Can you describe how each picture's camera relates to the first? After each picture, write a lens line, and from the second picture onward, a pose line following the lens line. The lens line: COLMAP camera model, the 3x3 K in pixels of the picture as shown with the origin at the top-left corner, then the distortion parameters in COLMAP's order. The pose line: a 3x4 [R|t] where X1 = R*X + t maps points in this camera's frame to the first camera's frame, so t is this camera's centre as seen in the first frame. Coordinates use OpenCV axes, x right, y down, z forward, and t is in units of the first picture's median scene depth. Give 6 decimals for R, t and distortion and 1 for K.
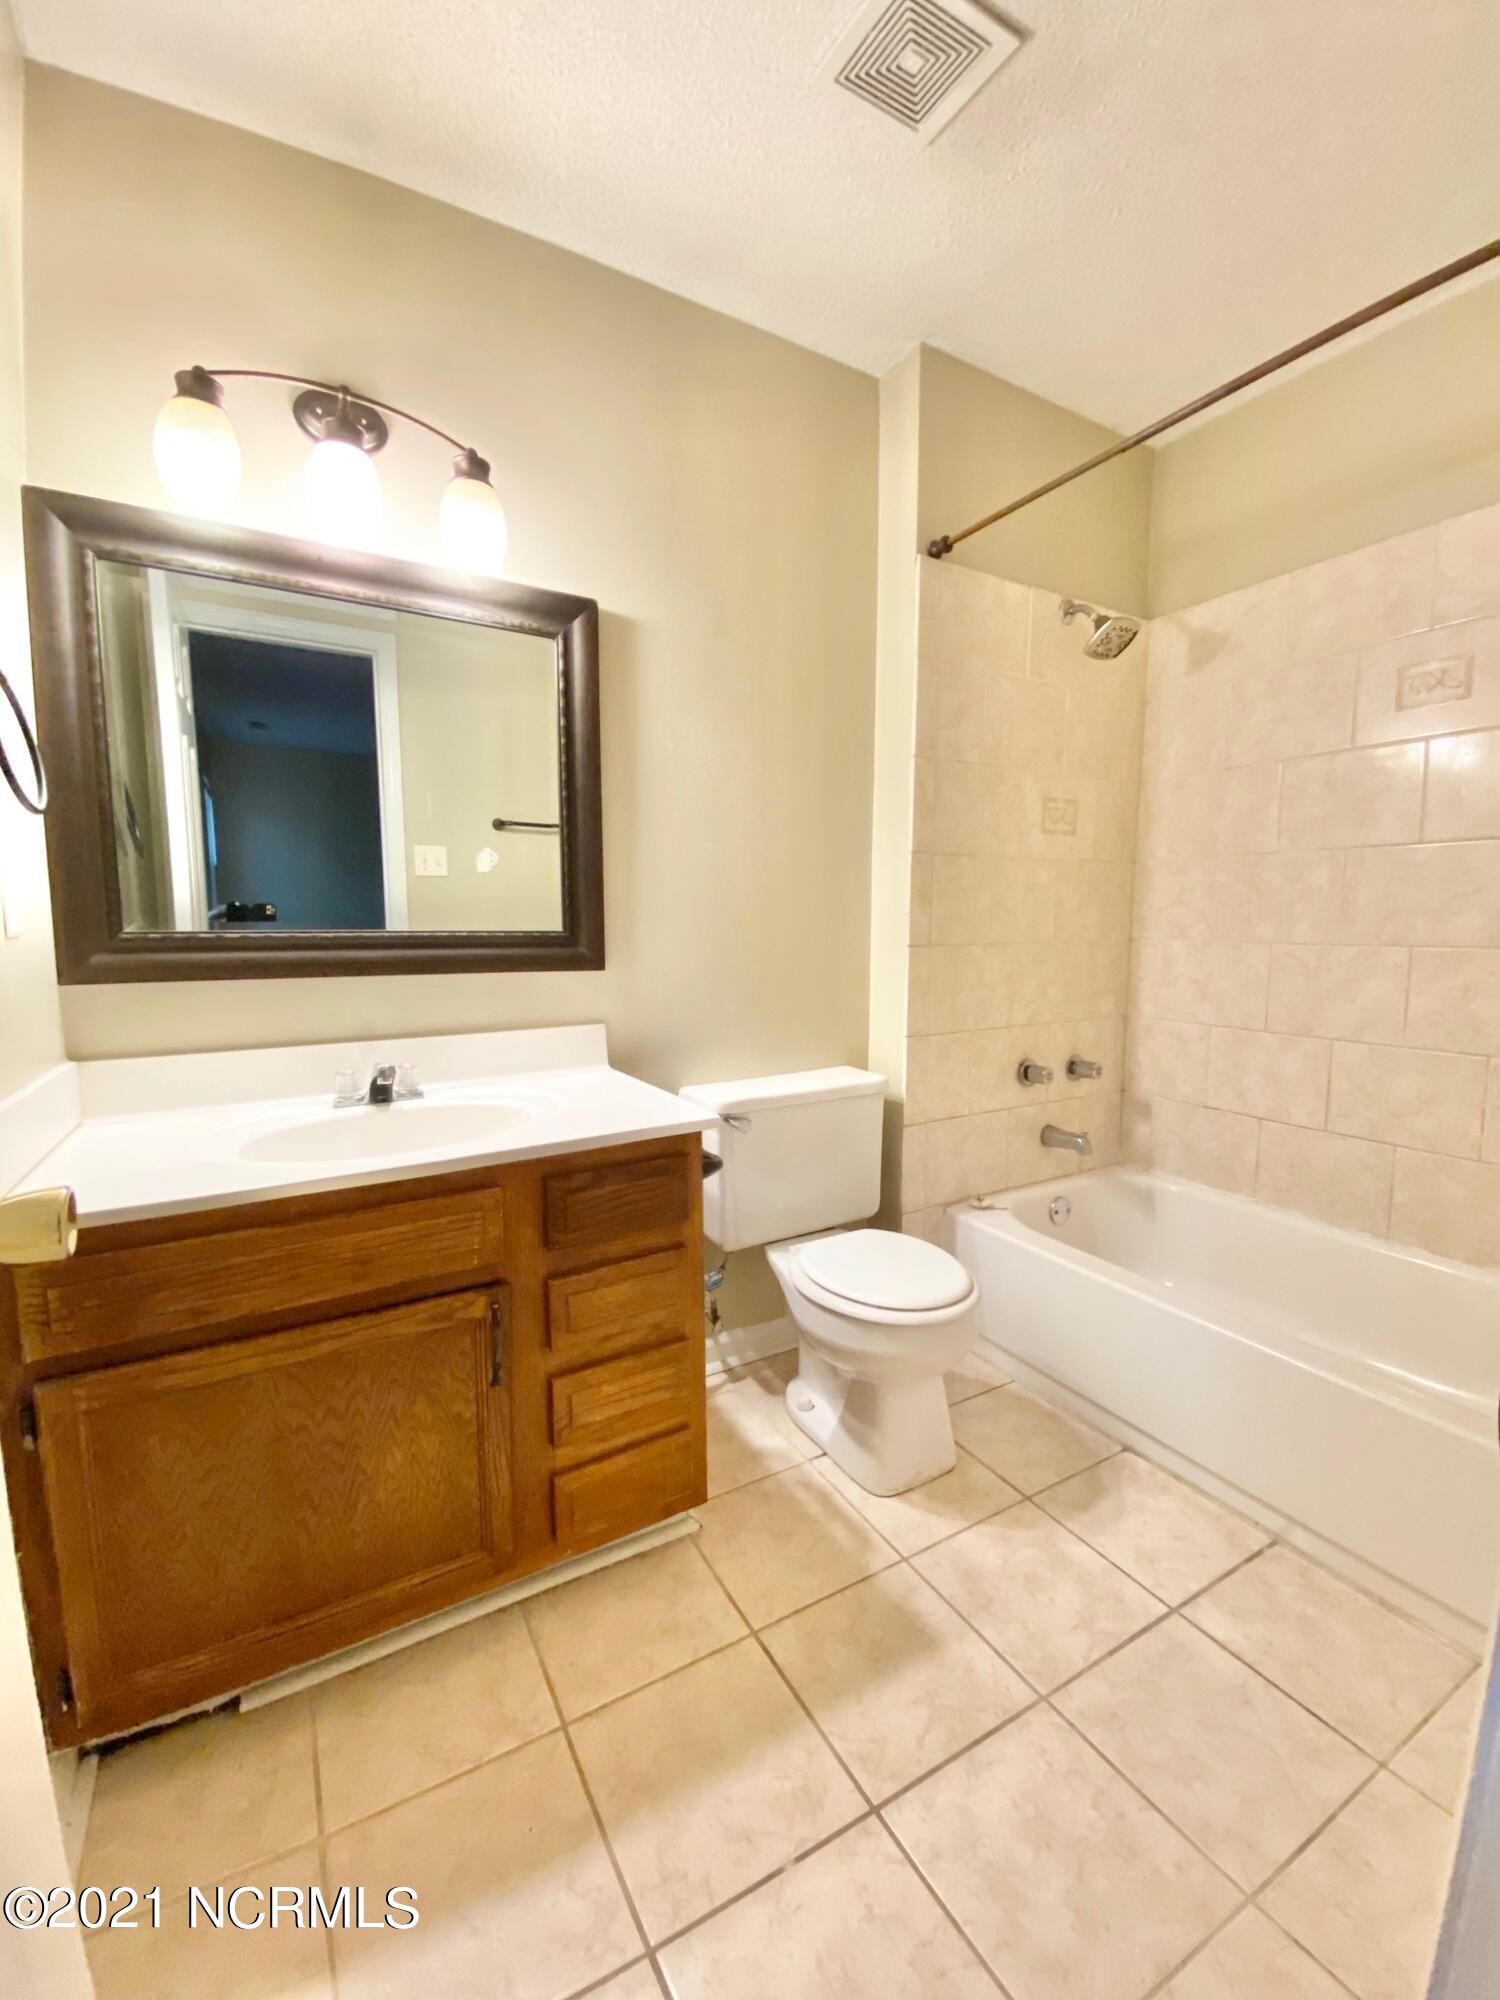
lens RADIAL K [[810.8, 0, 751.4], [0, 810.8, 1004.1], [0, 0, 1]] dist [0.016498, -0.018222]
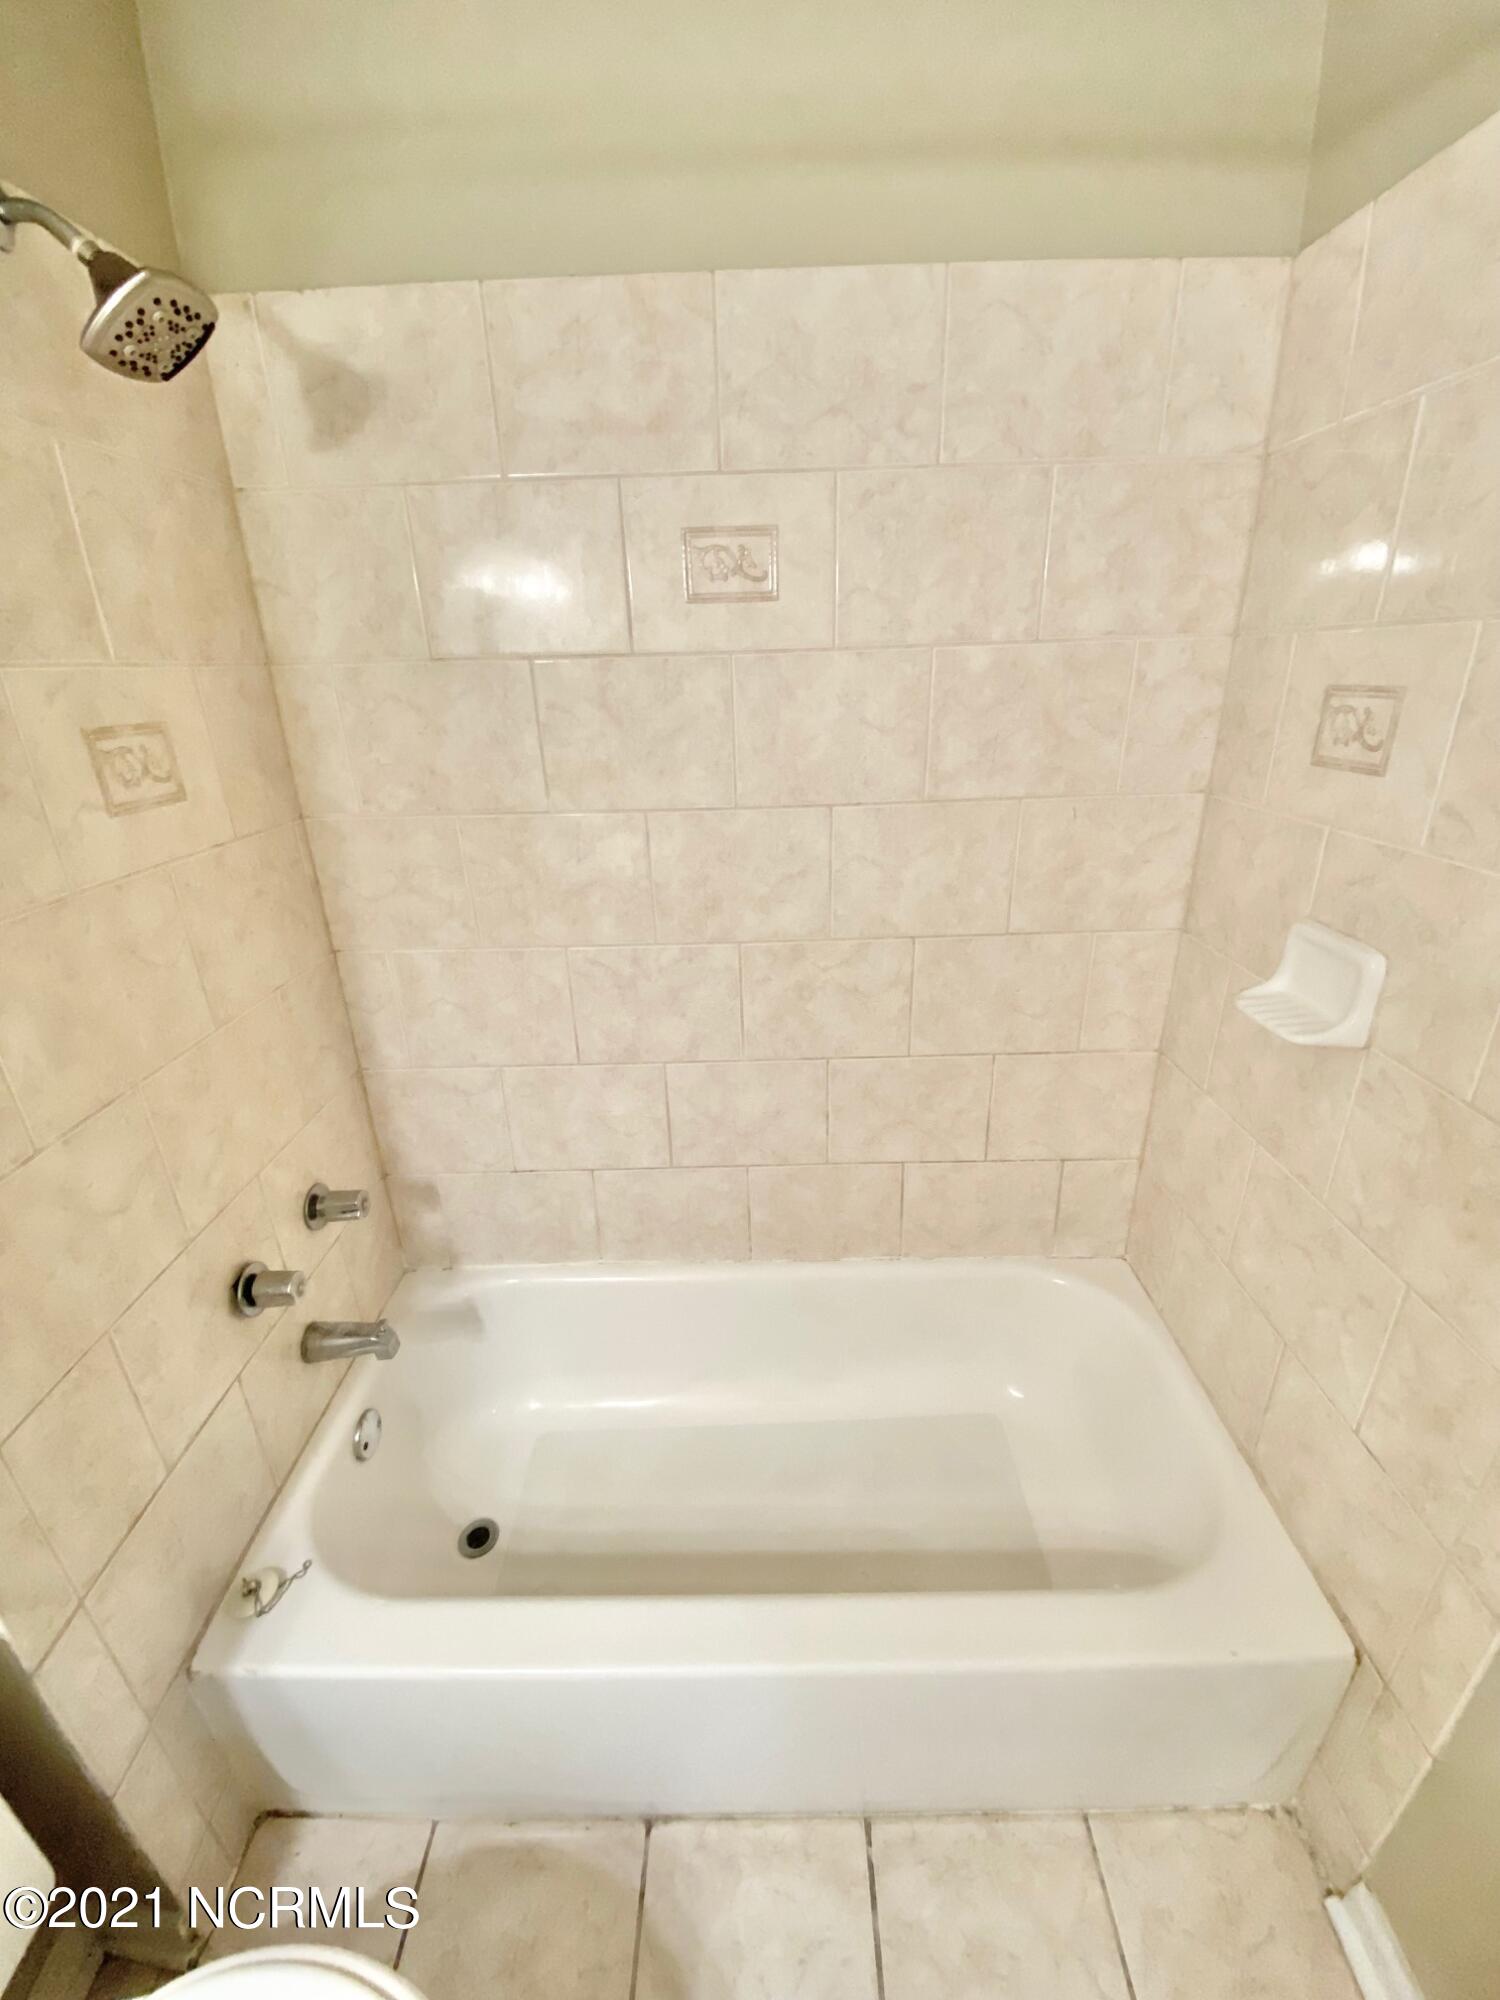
lens RADIAL K [[810.8, 0, 752.3], [0, 810.8, 998.1], [0, 0, 1]] dist [0.016498, -0.018222]
pose [[0.489566, -0.343325, 0.801532, 0.156170], [0.110656, 0.936253, 0.333444, -0.234116], [-0.864916, -0.074548, 0.496349, 0.512821]]
